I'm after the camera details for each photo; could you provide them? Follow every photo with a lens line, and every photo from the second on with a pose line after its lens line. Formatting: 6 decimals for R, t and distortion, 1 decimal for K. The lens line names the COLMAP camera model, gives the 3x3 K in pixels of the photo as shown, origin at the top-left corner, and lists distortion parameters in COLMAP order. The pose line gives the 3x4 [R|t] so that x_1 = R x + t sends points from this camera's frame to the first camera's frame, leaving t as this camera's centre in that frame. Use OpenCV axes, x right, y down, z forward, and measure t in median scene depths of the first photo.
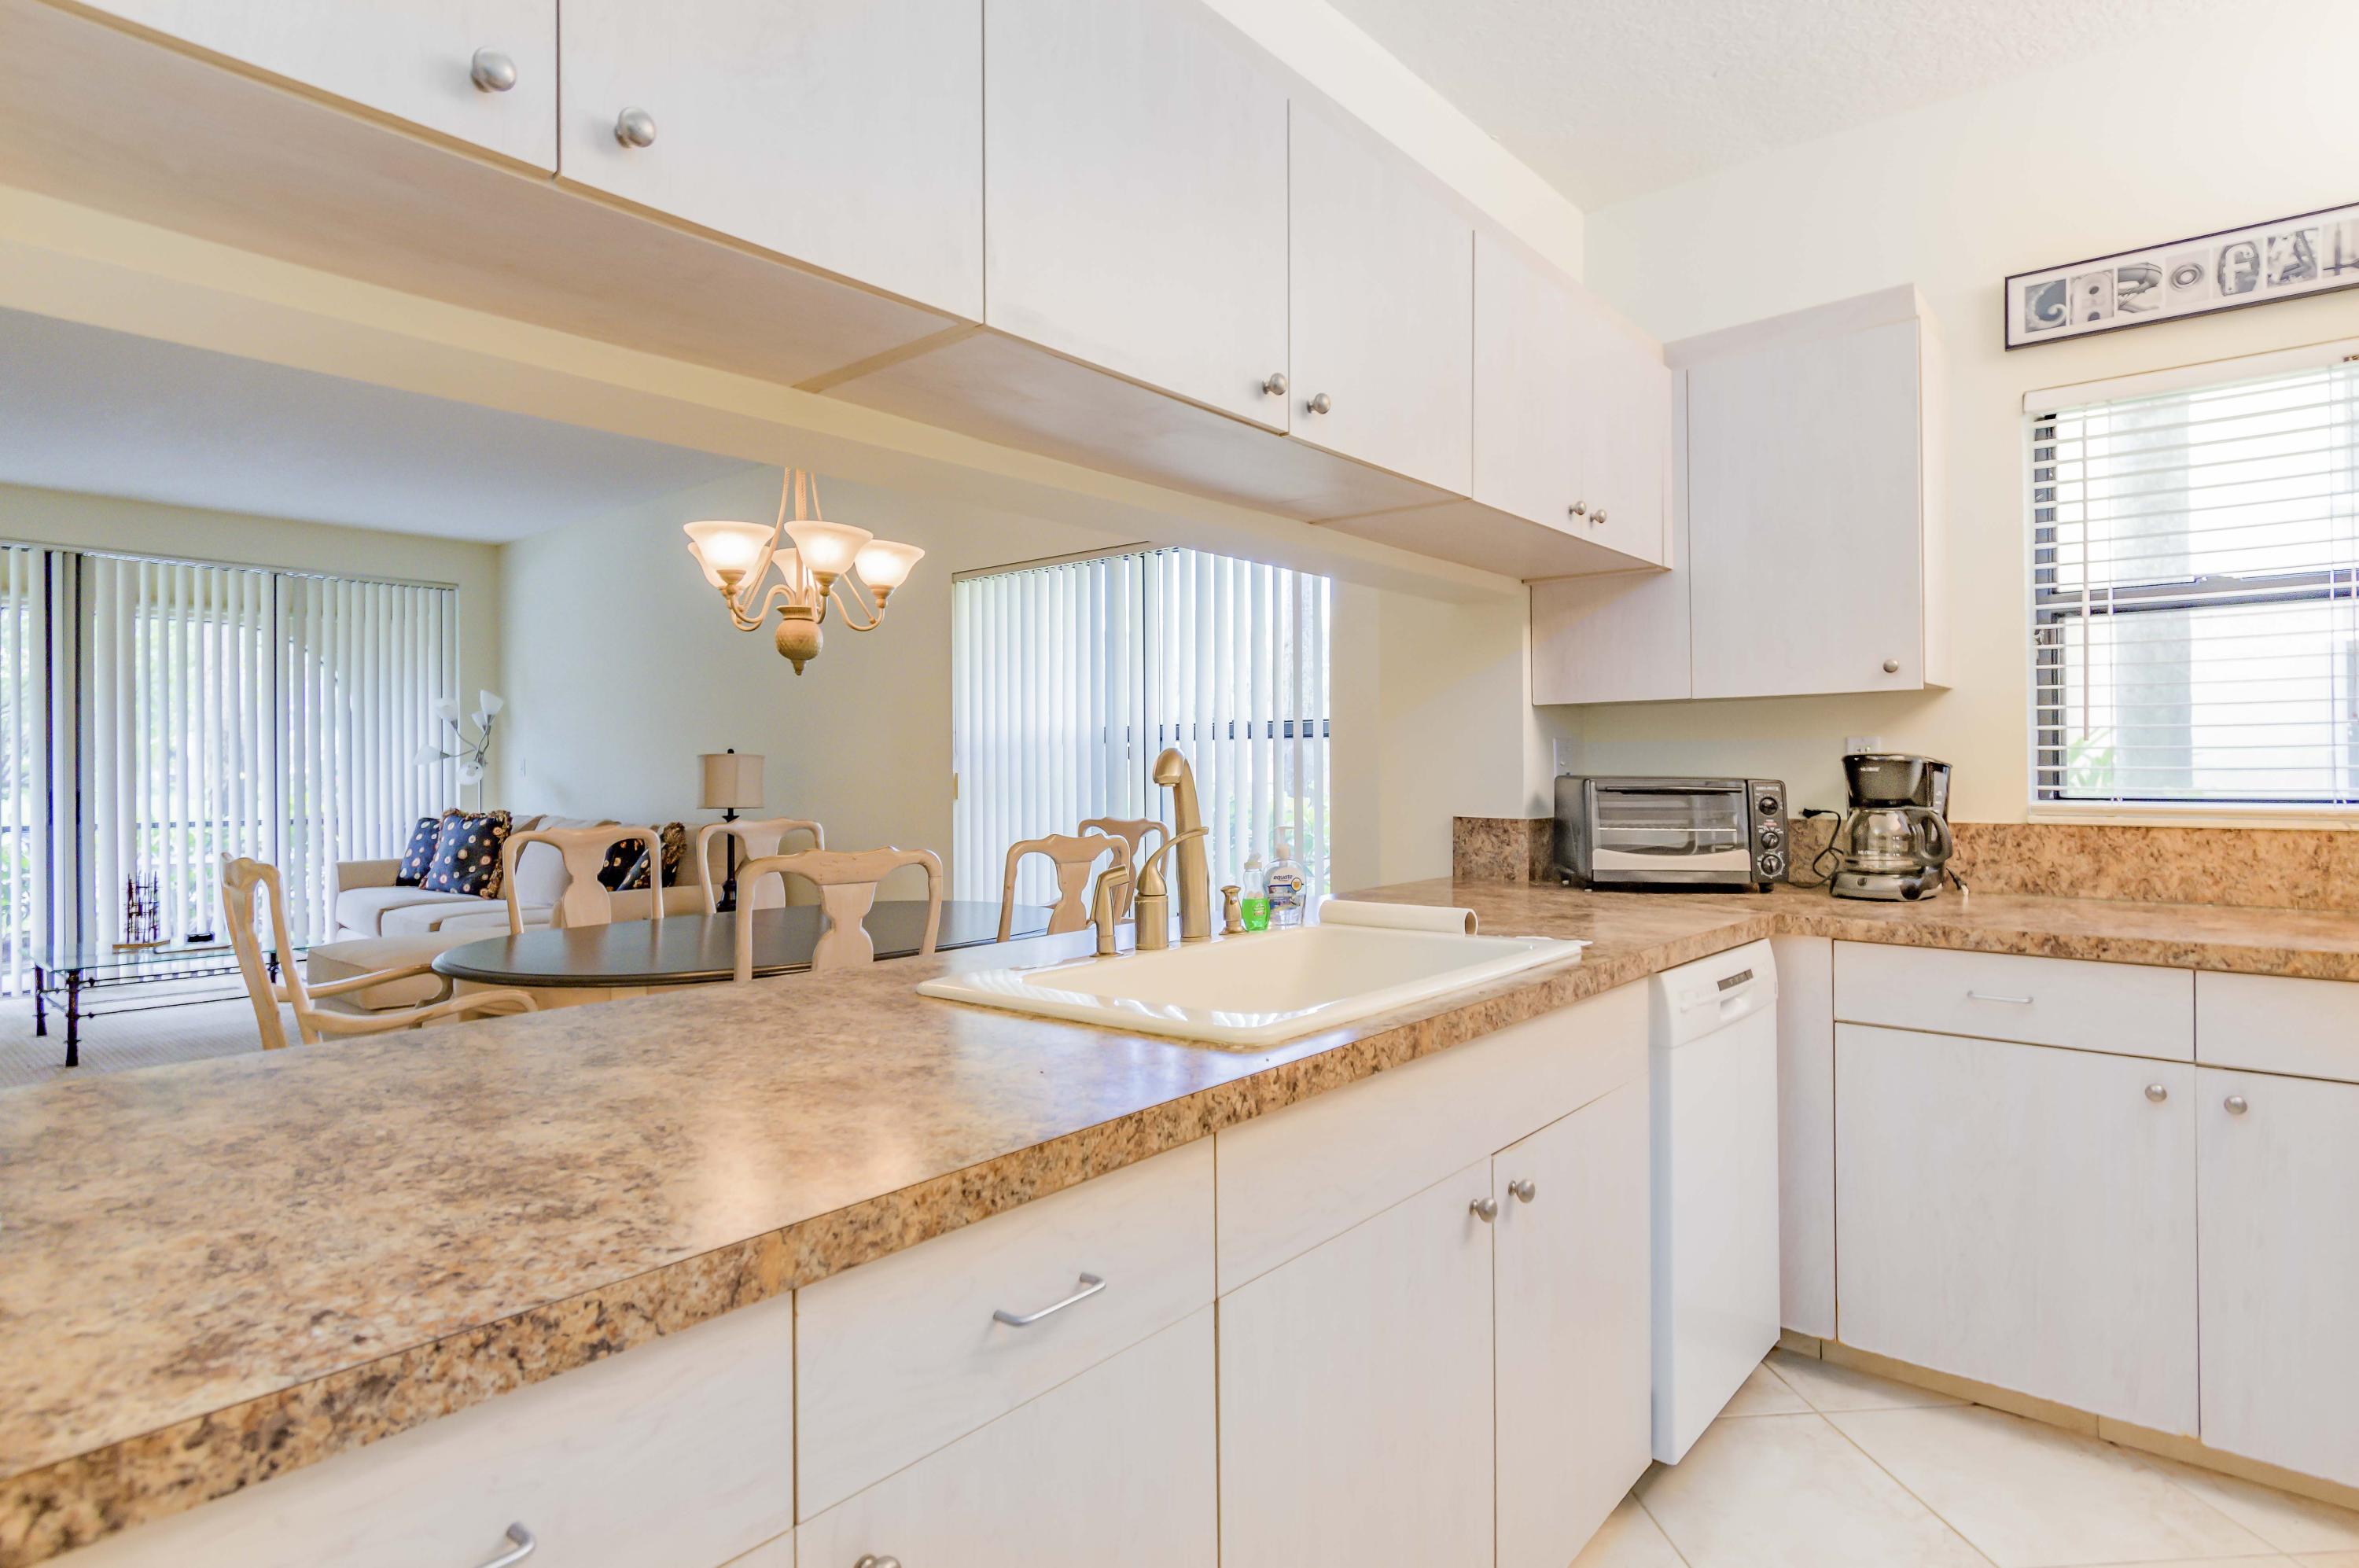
lens RADIAL K [[1219.5, 0, 1188.9], [0, 1219.5, 766.2], [0, 0, 1]] dist [-0.001629, -0.000147]
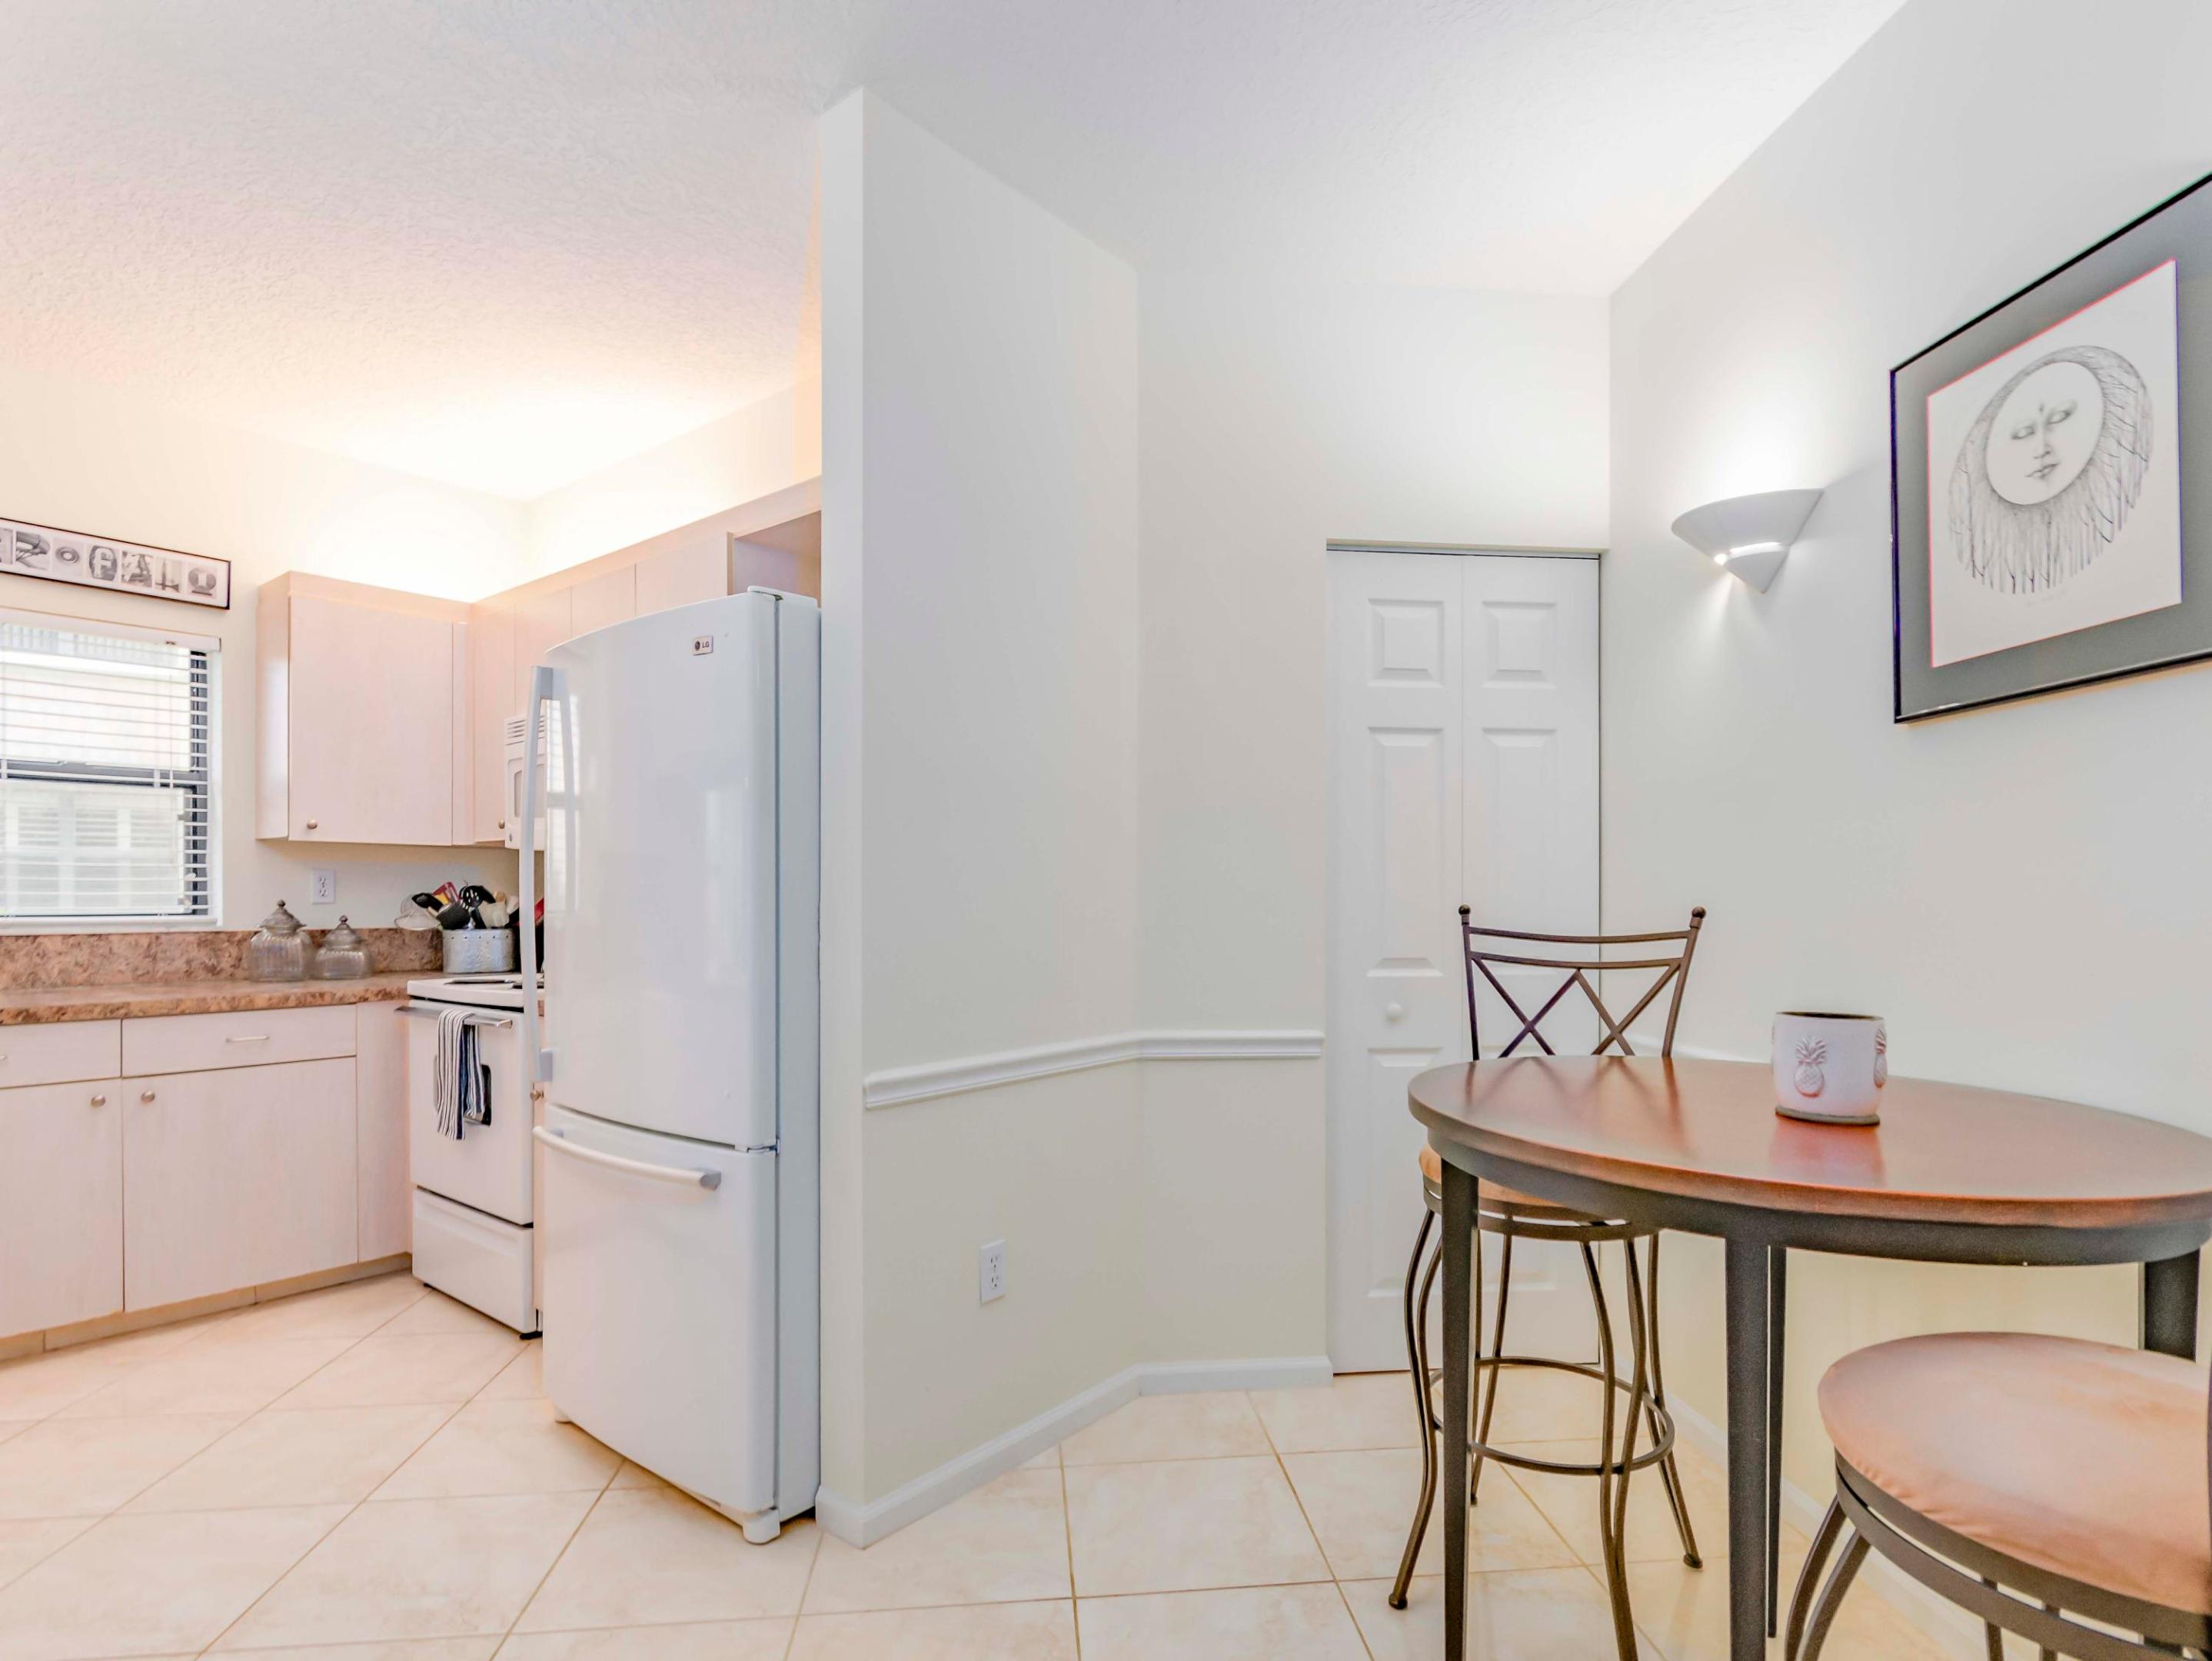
lens RADIAL K [[1143.1, 0, 1132.3], [0, 1143.1, 900.1], [0, 0, 1]] dist [-0.000599, -0.002040]
pose [[-0.031446, -0.001910, 0.999504, -0.568460], [-0.004407, 0.999989, 0.001773, 0.001233], [-0.999496, -0.004349, -0.031454, -0.224509]]
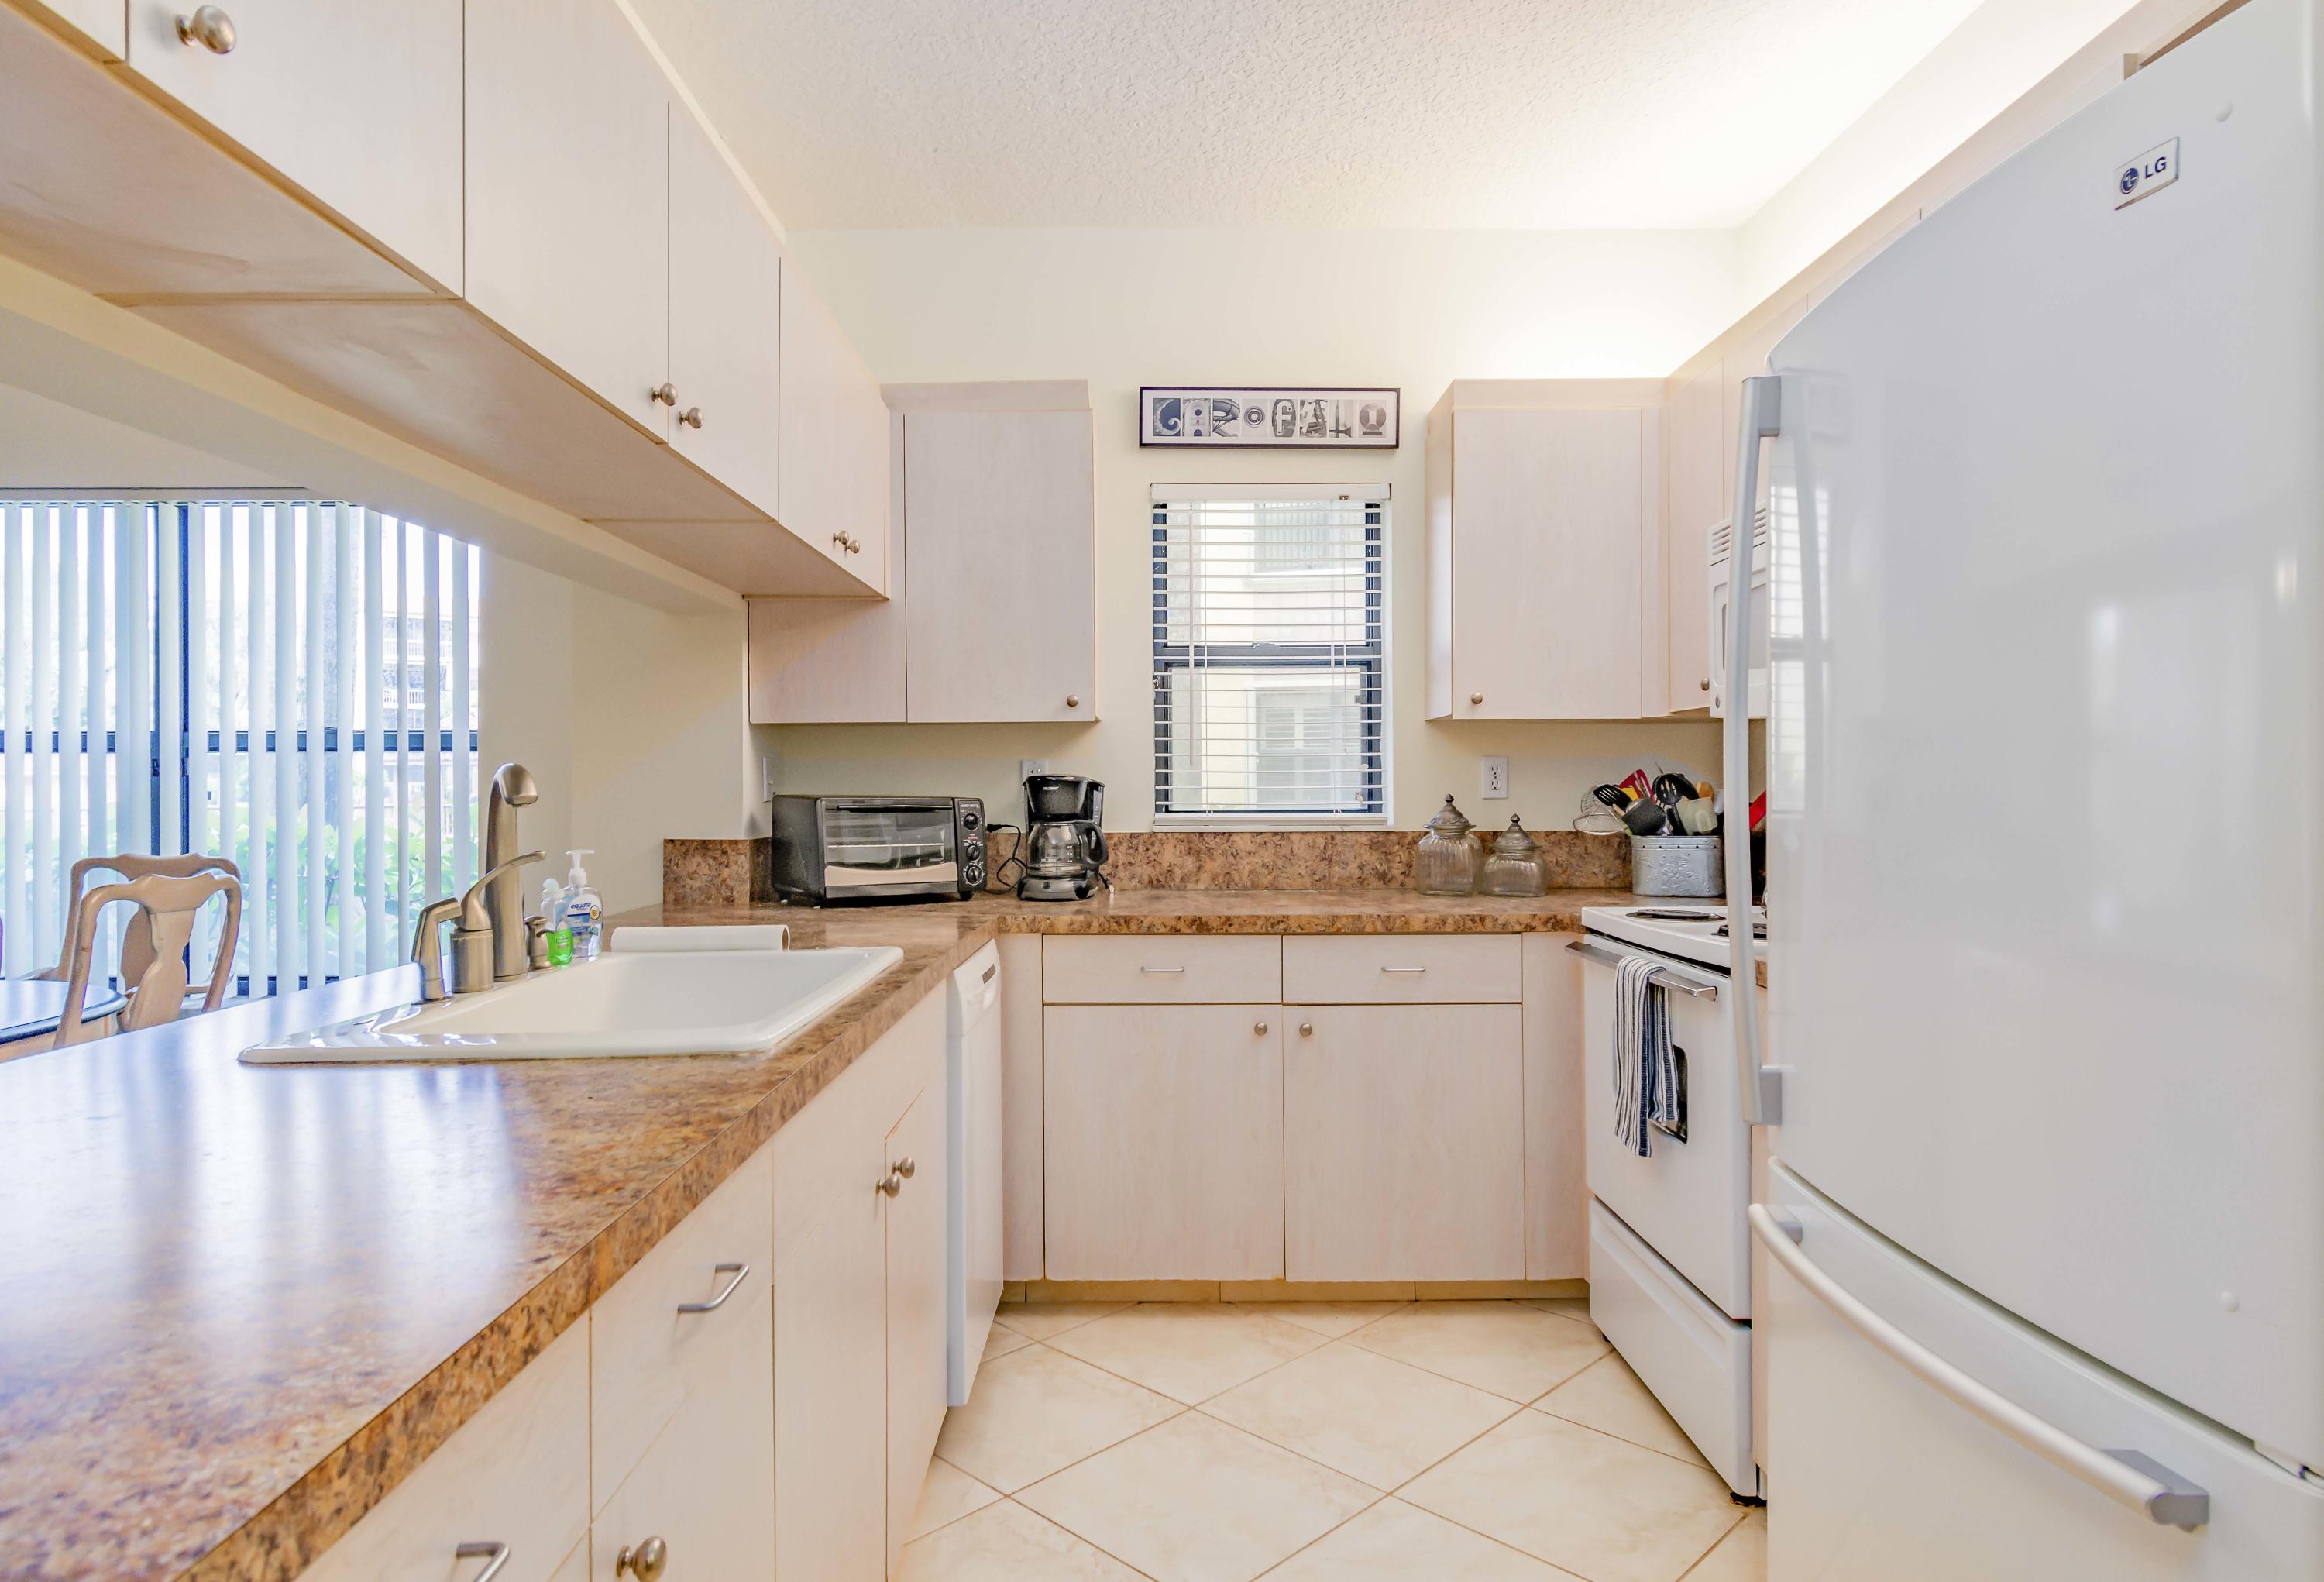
lens RADIAL K [[1358.3, 0, 1162.6], [0, 1358.3, 782.1], [0, 0, 1]] dist [0.005940, 0.000149]
pose [[0.759136, 0.002733, 0.650926, -0.212329], [-0.000986, 0.999995, -0.003049, 0.000353], [-0.650931, 0.001673, 0.759135, -0.055539]]
